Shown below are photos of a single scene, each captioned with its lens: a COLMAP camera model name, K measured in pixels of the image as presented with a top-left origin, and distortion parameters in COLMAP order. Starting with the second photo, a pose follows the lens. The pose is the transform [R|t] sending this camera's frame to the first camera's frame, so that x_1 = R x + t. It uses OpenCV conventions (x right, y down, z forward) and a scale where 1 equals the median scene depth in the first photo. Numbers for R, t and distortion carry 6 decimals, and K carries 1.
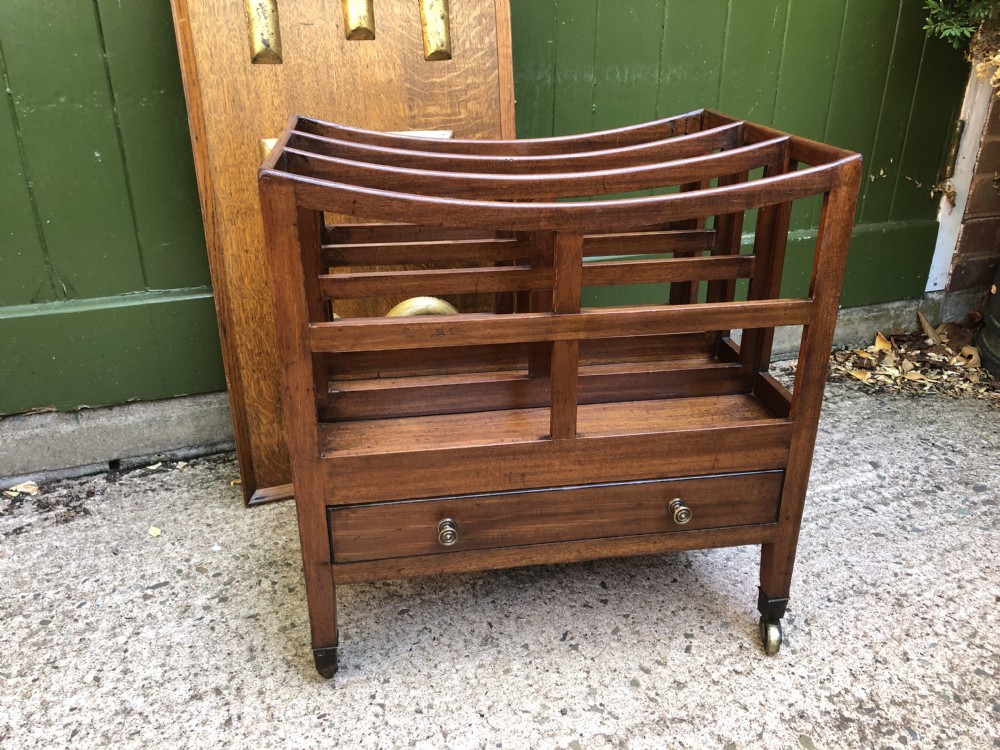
lens RADIAL K [[833.6, 0, 500.5], [0, 833.6, 359.5], [0, 0, 1]] dist [-0.016502, 0.046315]
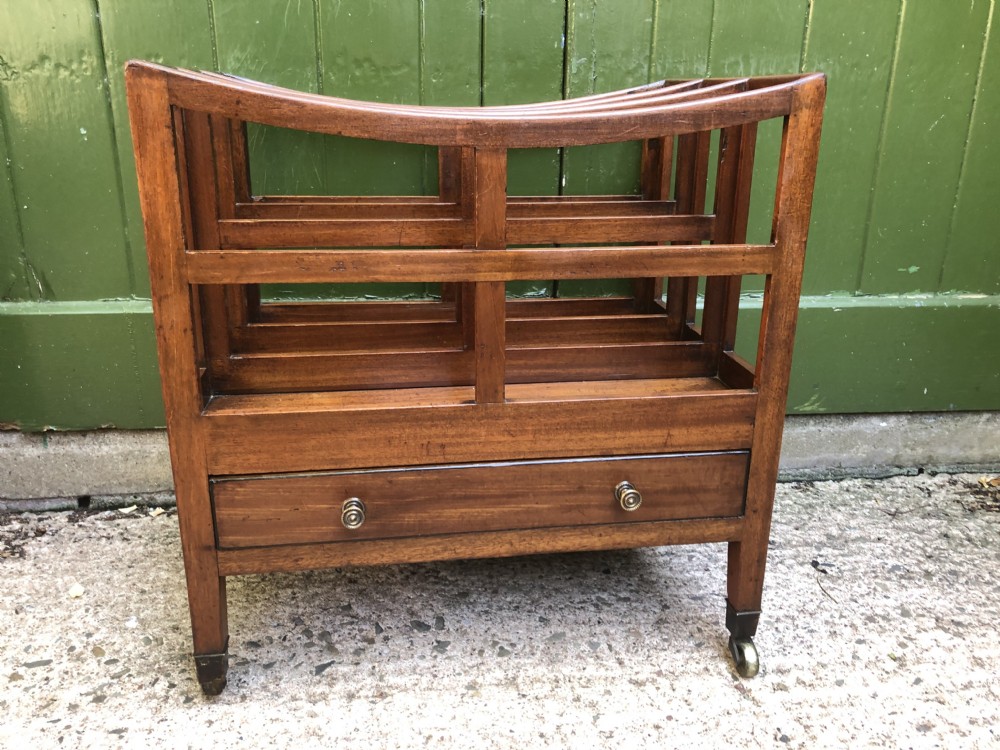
lens RADIAL K [[833.6, 0, 499.3], [0, 833.6, 357.0], [0, 0, 1]] dist [-0.016502, 0.046315]
pose [[0.971061, 0.082932, -0.223970, 0.152673], [-0.105266, 0.990393, -0.089673, 0.015093], [0.214381, 0.110654, 0.970462, 0.313533]]
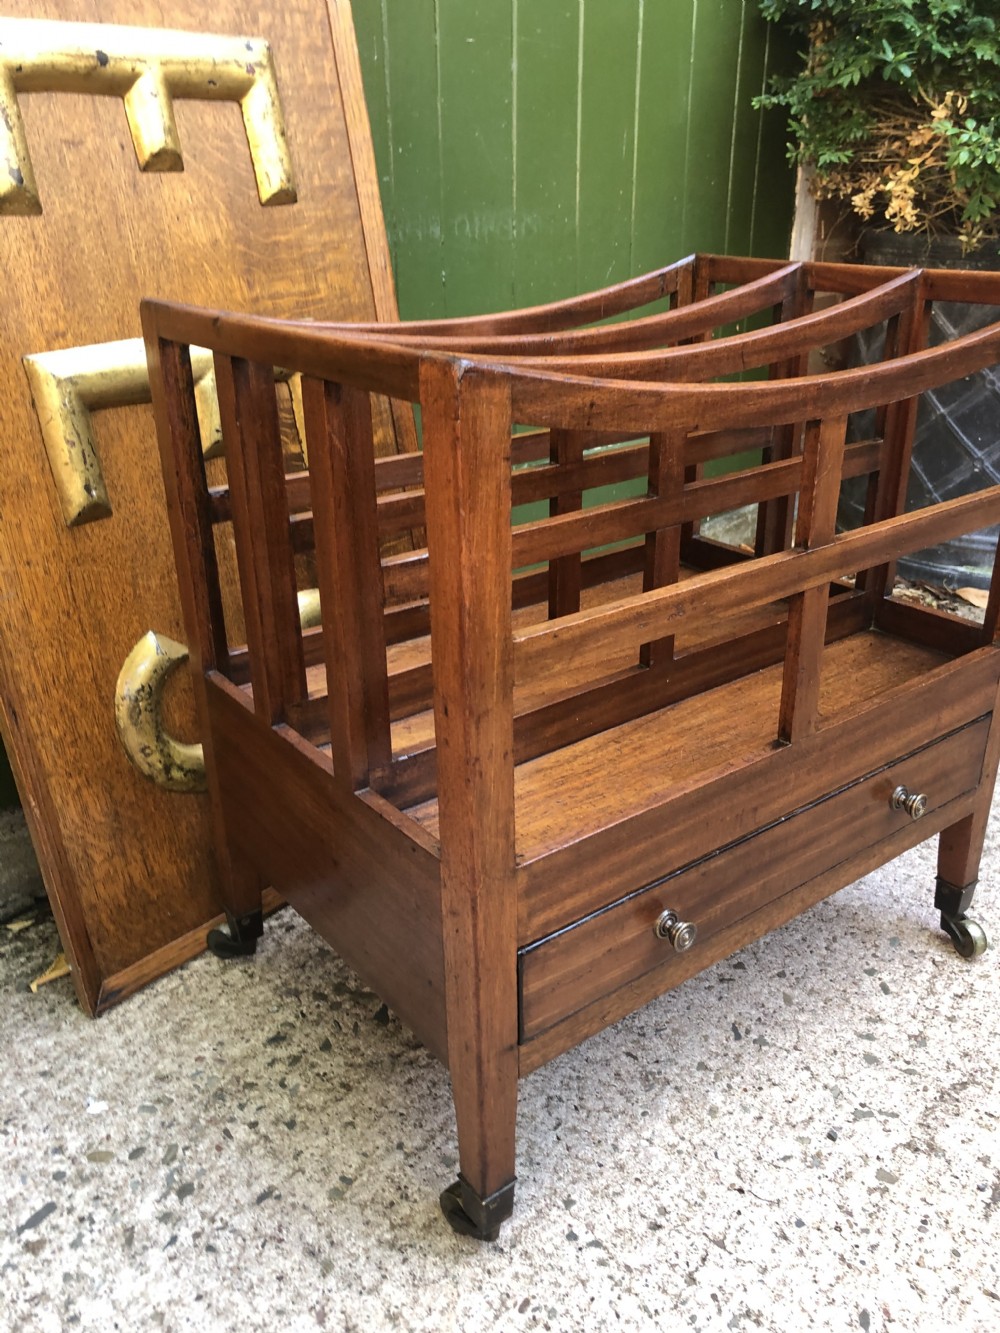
lens RADIAL K [[1111.2, 0, 499.1], [0, 1111.2, 648.6], [0, 0, 1]] dist [-0.016502, 0.046315]
pose [[0.880299, -0.202420, 0.429069, -0.385115], [0.203229, 0.978120, 0.044489, -0.048653], [-0.428687, 0.048035, 0.902175, 0.232509]]
